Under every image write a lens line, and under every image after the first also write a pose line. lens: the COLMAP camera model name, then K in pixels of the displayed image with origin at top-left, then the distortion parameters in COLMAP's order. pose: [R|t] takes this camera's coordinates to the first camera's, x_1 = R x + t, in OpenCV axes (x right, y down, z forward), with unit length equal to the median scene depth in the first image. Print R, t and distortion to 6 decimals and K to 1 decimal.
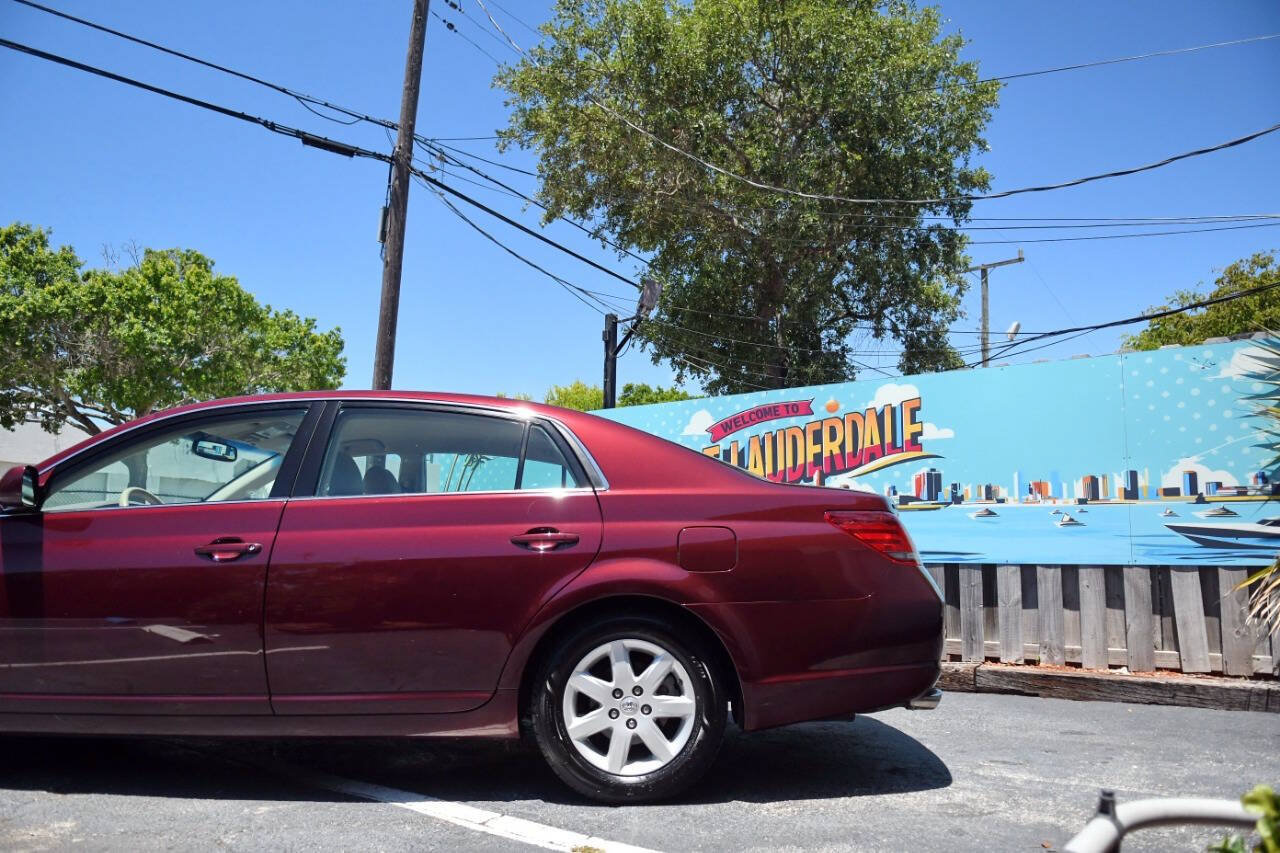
lens RADIAL K [[937.8, 0, 639.2], [0, 937.8, 427.8], [0, 0, 1]] dist [-0.021270, -0.044068]
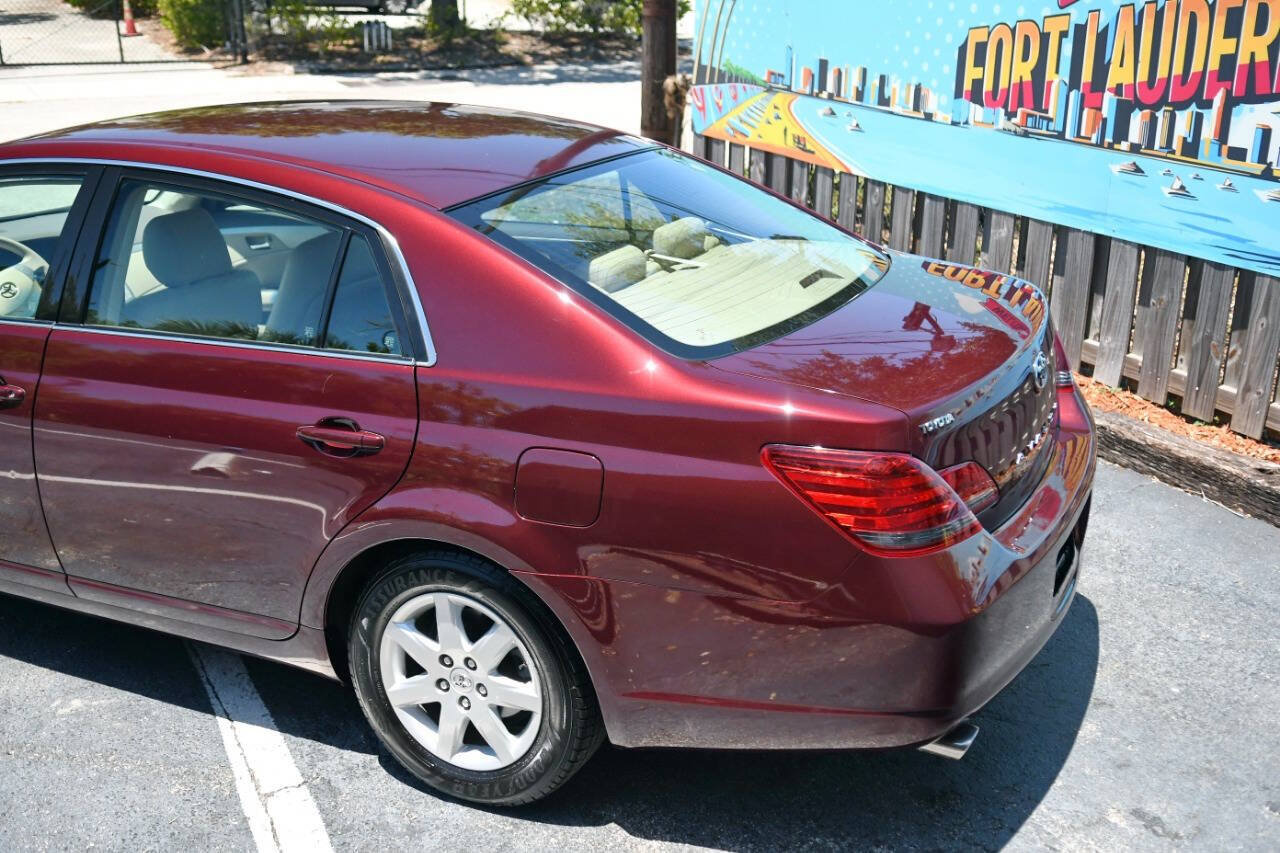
lens RADIAL K [[1394.5, 0, 632.1], [0, 1394.5, 424.3], [0, 0, 1]] dist [0.053288, -0.010771]
pose [[0.901301, 0.138890, -0.410325, 0.257491], [0.061592, 0.896498, 0.438745, -0.163212], [0.428793, -0.420714, 0.799460, 0.153936]]
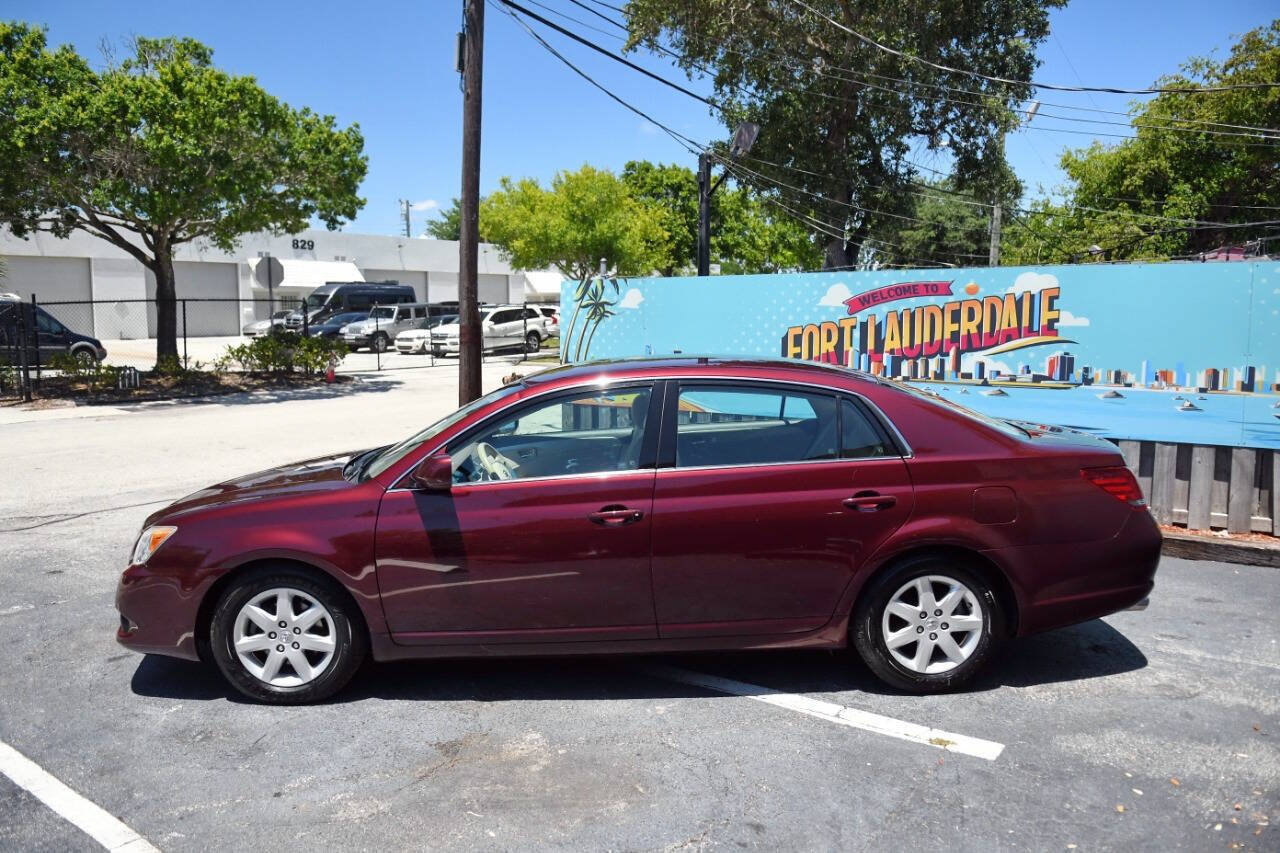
lens RADIAL K [[949.2, 0, 638.6], [0, 949.2, 428.2], [0, 0, 1]] dist [-0.025909, -0.034470]
pose [[0.999318, -0.018716, 0.031832, -0.234190], [0.010111, 0.967779, 0.251598, -0.155879], [-0.035515, -0.251104, 0.967308, -0.100630]]
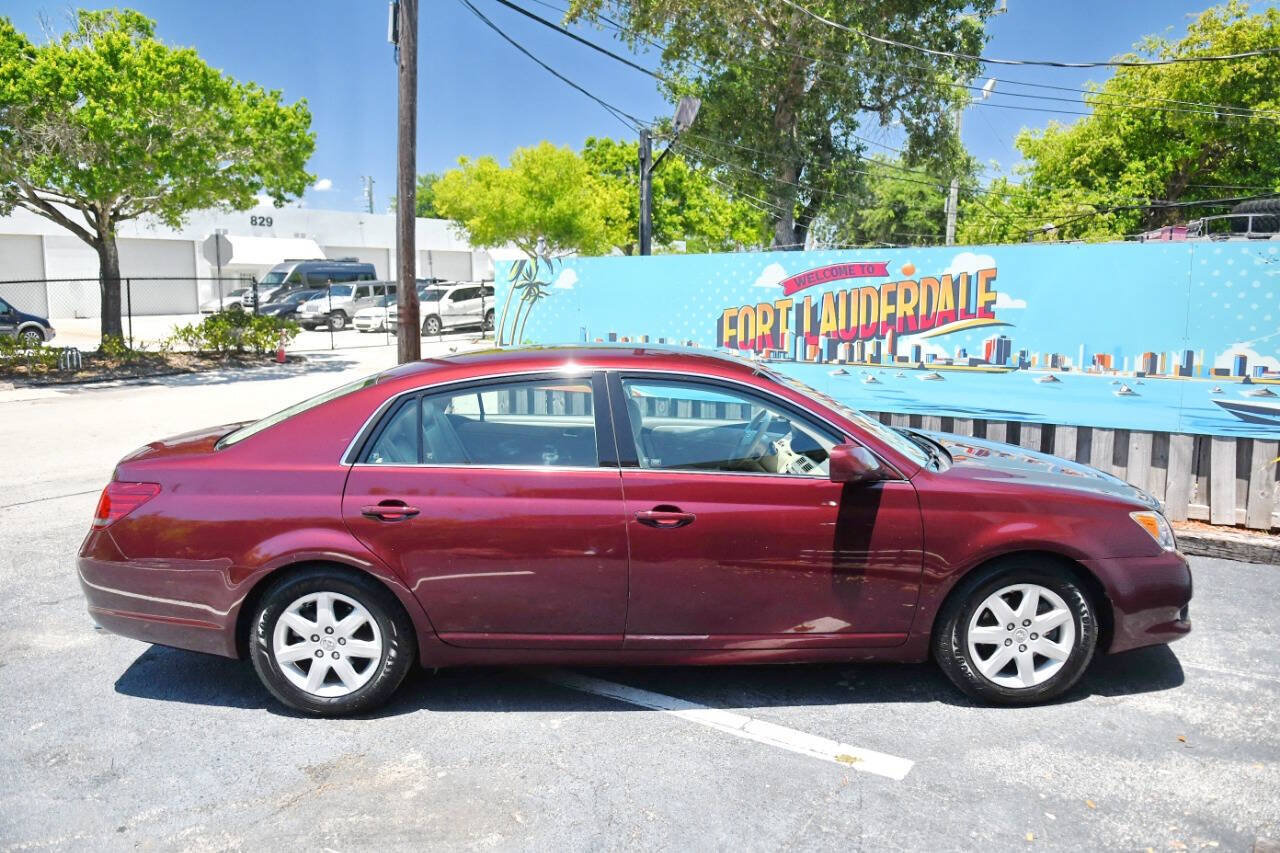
lens RADIAL K [[937.8, 0, 639.2], [0, 937.8, 427.8], [0, 0, 1]] dist [-0.021270, -0.044068]
pose [[0.997626, -0.024596, 0.064318, -0.180963], [0.005863, 0.960979, 0.276558, -0.154233], [-0.068611, -0.275525, 0.958842, -0.047830]]
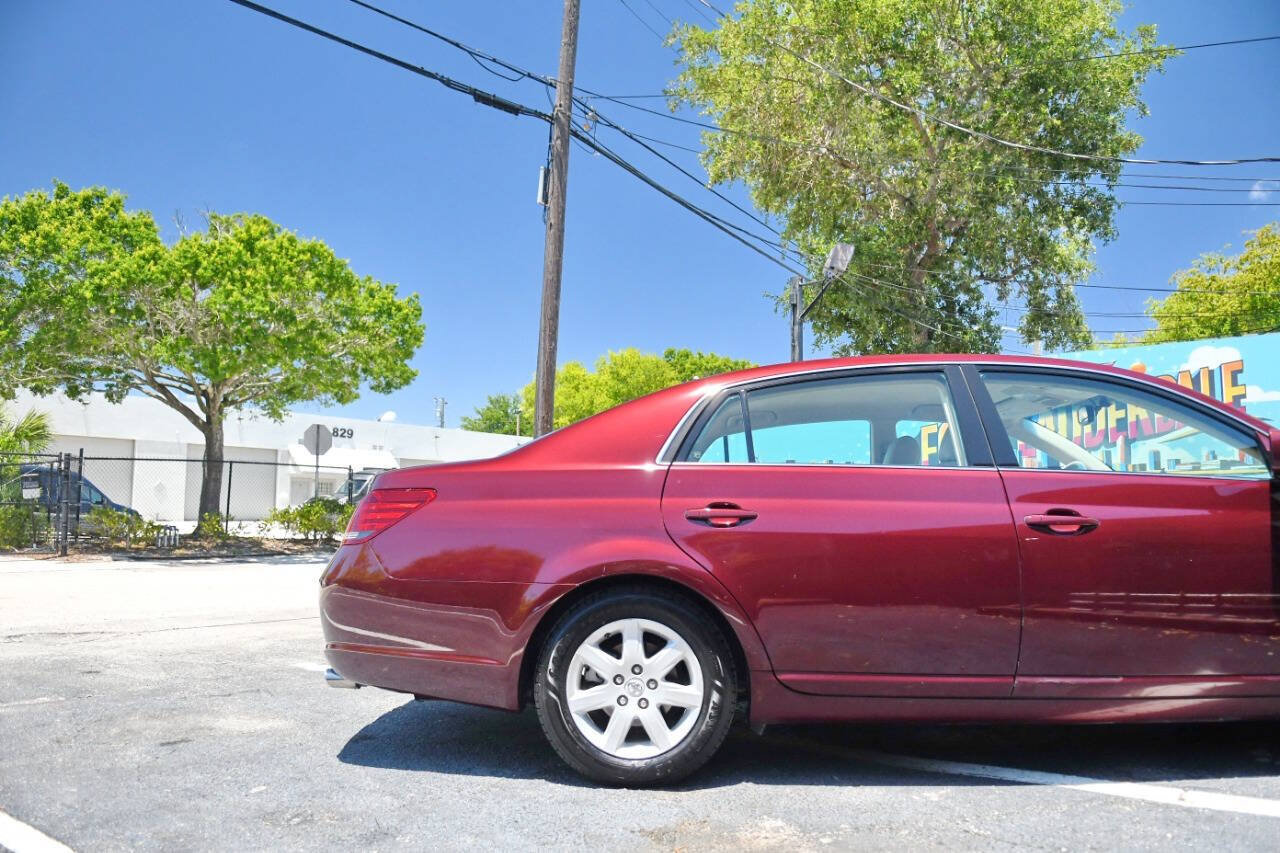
lens RADIAL K [[933.2, 0, 640.0], [0, 933.2, 426.5], [0, 0, 1]] dist [-0.023848, -0.041690]
pose [[0.999830, -0.007329, 0.016946, -0.355768], [0.006726, 0.999352, 0.035367, -0.000578], [-0.017194, -0.035247, 0.999231, 0.035555]]
